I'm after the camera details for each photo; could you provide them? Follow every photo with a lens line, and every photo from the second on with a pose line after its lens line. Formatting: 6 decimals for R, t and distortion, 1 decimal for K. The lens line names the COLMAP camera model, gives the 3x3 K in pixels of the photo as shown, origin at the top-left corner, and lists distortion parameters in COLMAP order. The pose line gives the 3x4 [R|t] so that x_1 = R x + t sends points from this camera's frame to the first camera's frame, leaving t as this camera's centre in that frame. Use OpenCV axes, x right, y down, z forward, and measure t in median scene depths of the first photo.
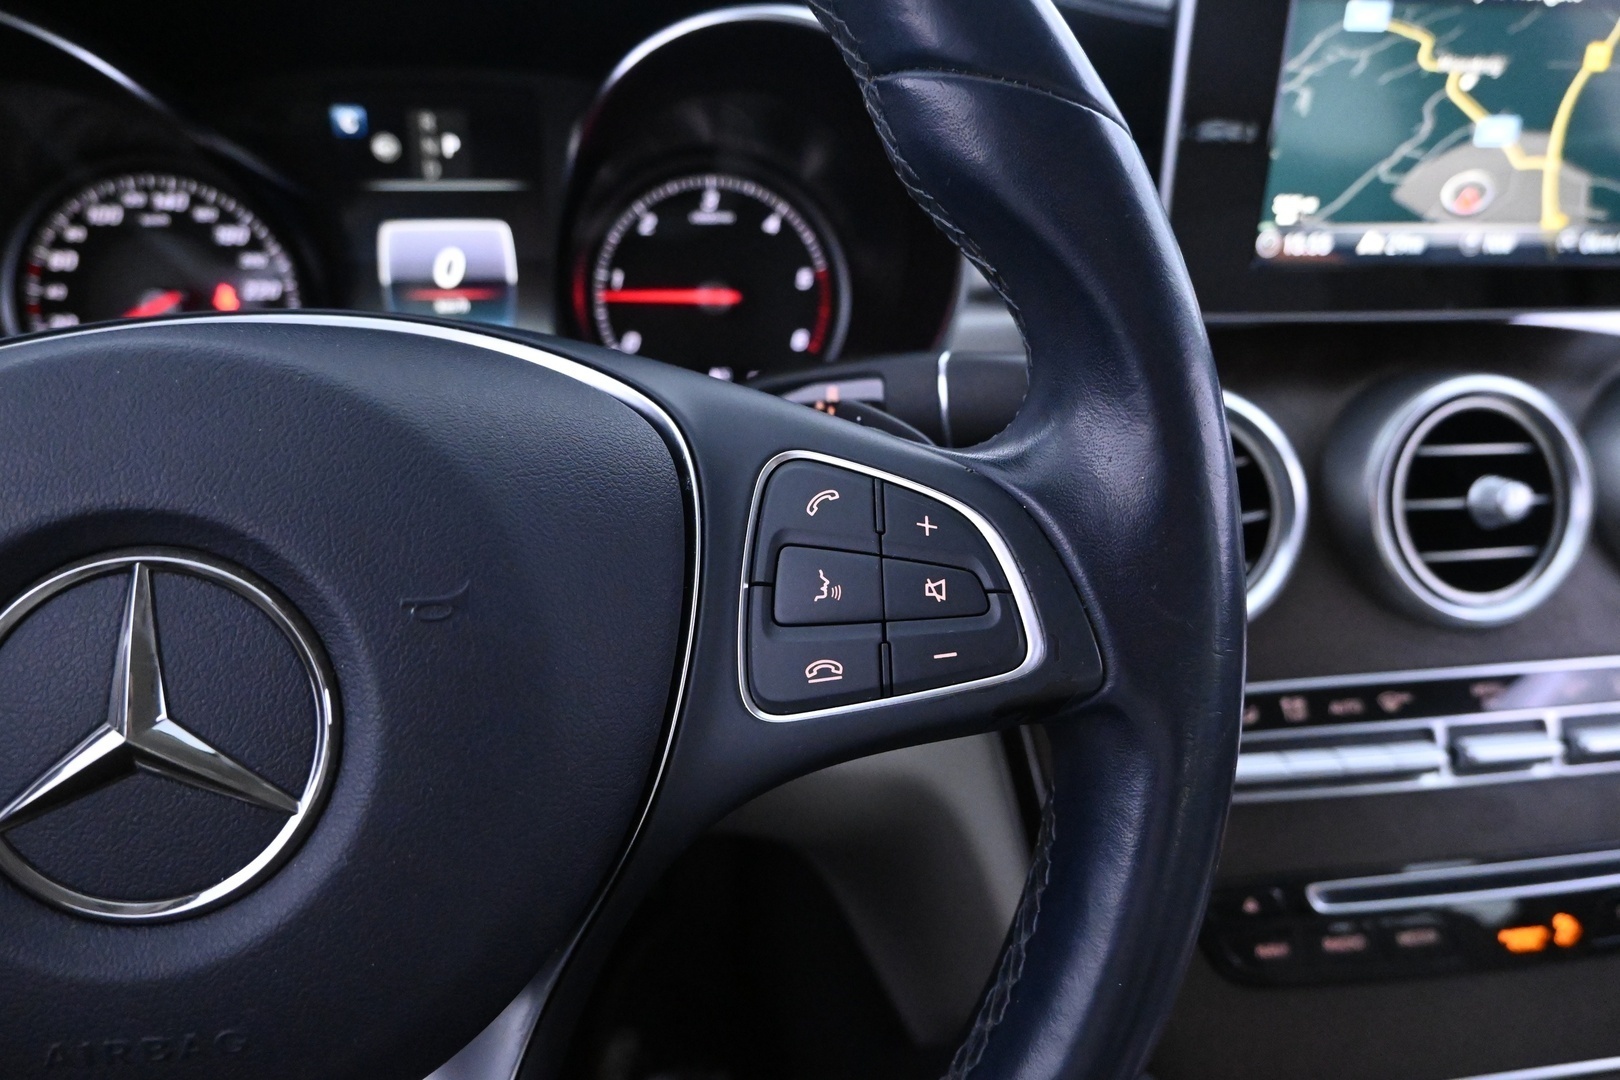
lens RADIAL K [[1114.8, 0, 810.0], [0, 1114.8, 540.0], [0, 0, 1]] dist [0.005366, 0.000565]
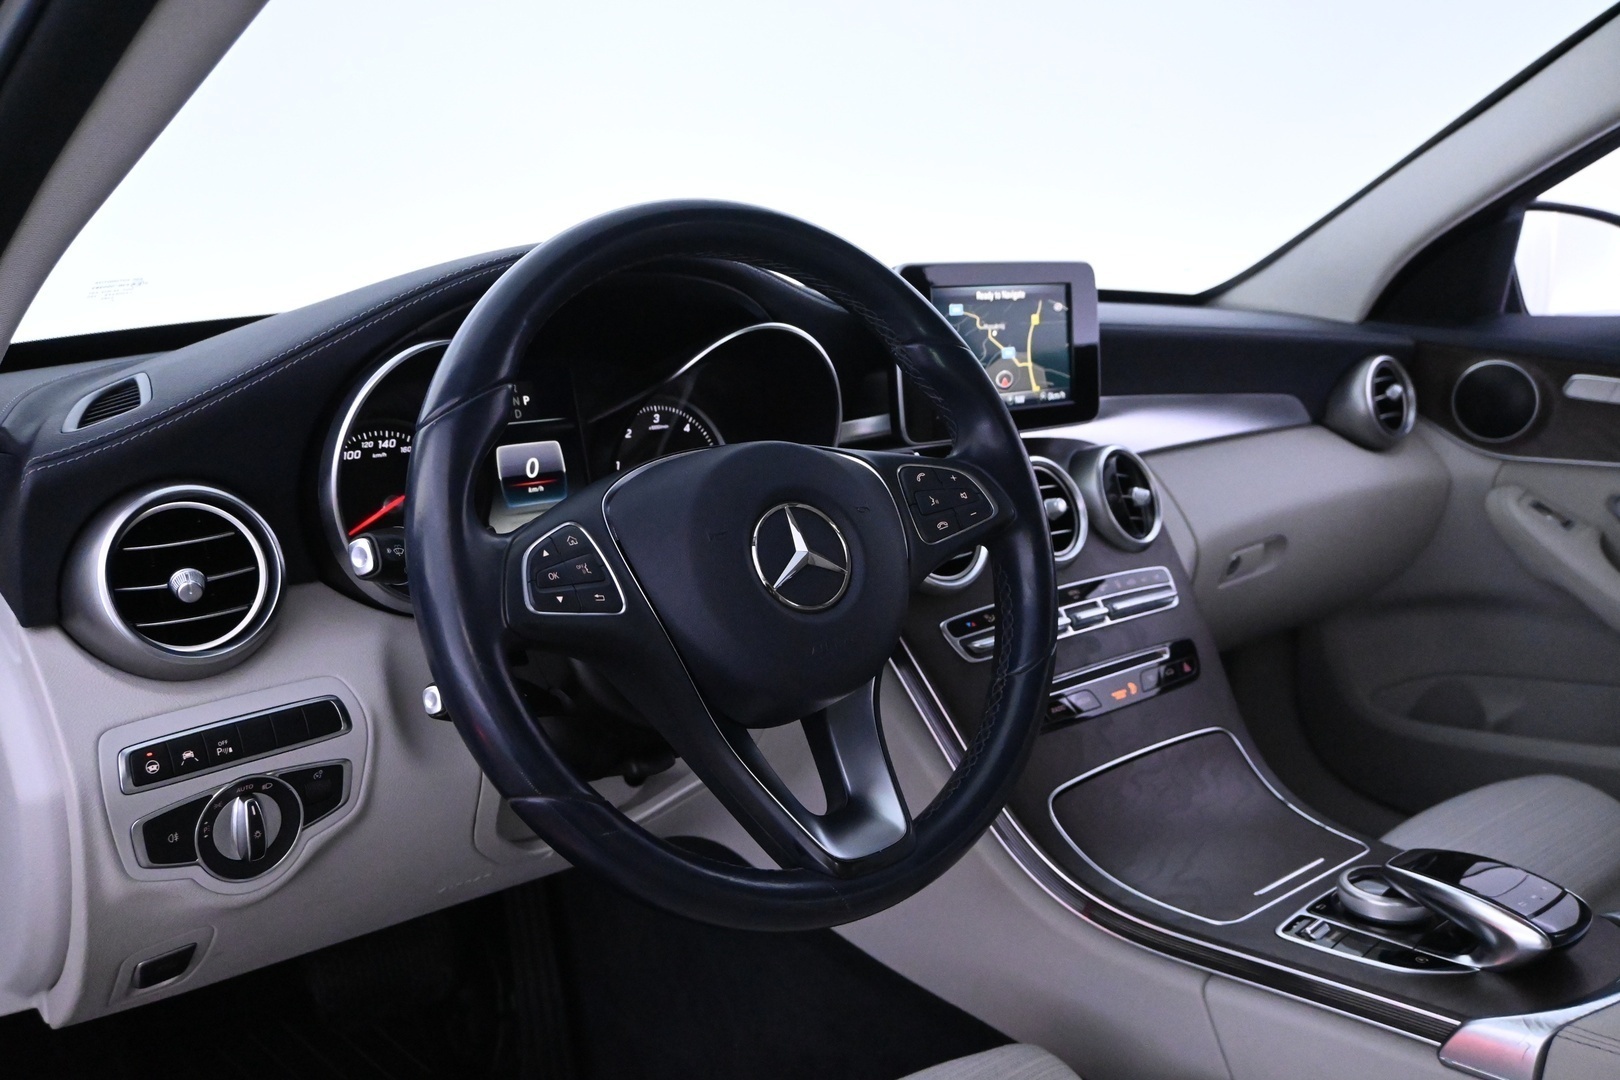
lens RADIAL K [[1385.6, 0, 810.0], [0, 1385.6, 540.0], [0, 0, 1]] dist [-0.001325, -0.000951]
pose [[0.857572, -0.133142, 0.496833, -1.143218], [0.251890, 0.950876, -0.179964, 0.390131], [-0.448465, 0.279480, 0.848982, -1.070331]]
